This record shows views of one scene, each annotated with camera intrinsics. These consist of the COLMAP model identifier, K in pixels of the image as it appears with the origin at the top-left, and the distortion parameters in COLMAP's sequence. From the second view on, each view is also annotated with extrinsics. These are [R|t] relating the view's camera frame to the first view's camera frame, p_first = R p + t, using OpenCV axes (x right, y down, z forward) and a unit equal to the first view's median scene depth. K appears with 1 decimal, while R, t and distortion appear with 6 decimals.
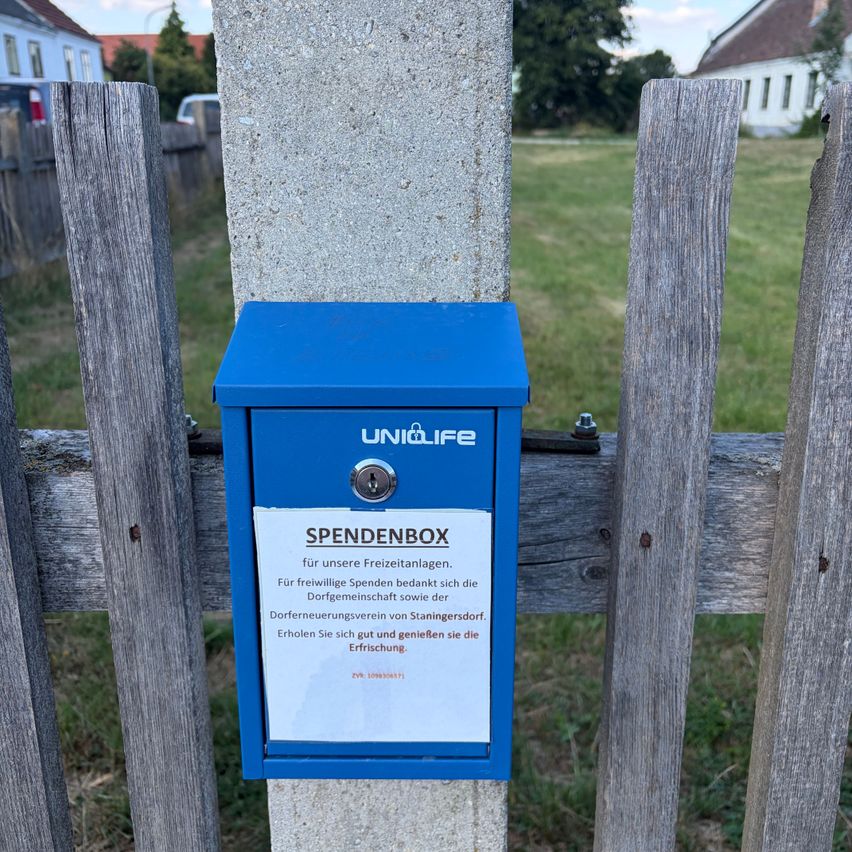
lens RADIAL K [[1036.2, 0, 426.0], [0, 1036.2, 426.0], [0, 0, 1]] dist [0.031148, -0.028991]
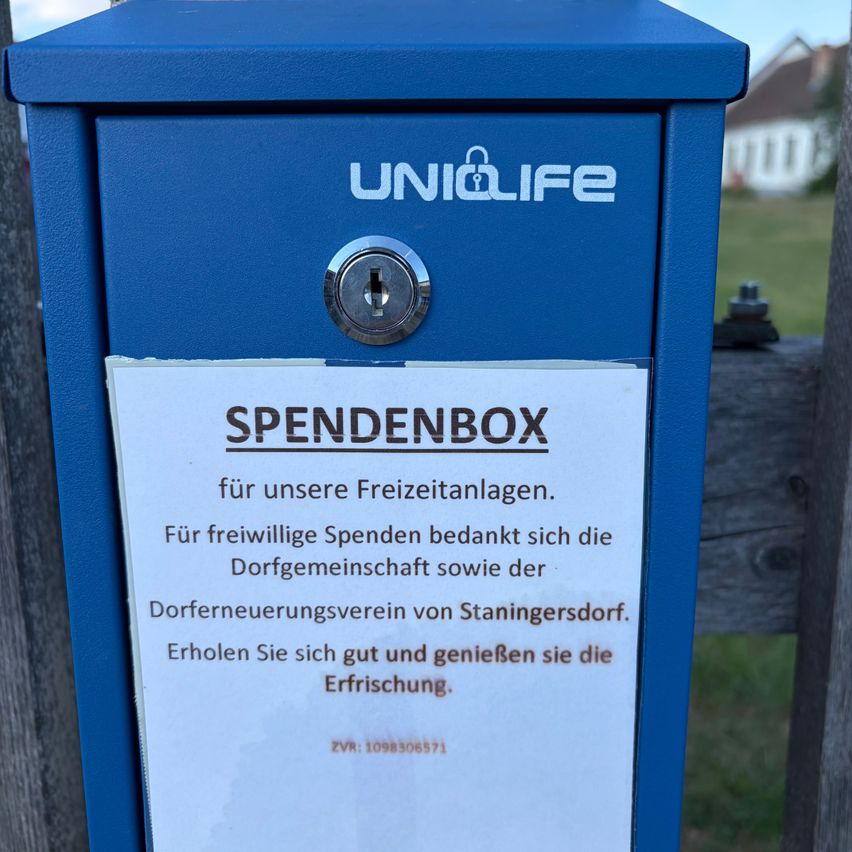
lens RADIAL K [[1036.2, 0, 426.0], [0, 1036.2, 426.0], [0, 0, 1]] dist [0.031148, -0.028991]
pose [[0.999966, -0.003392, -0.007473, -0.026538], [0.002904, 0.997921, -0.064390, 0.133103], [0.007676, 0.064366, 0.997897, 0.551748]]
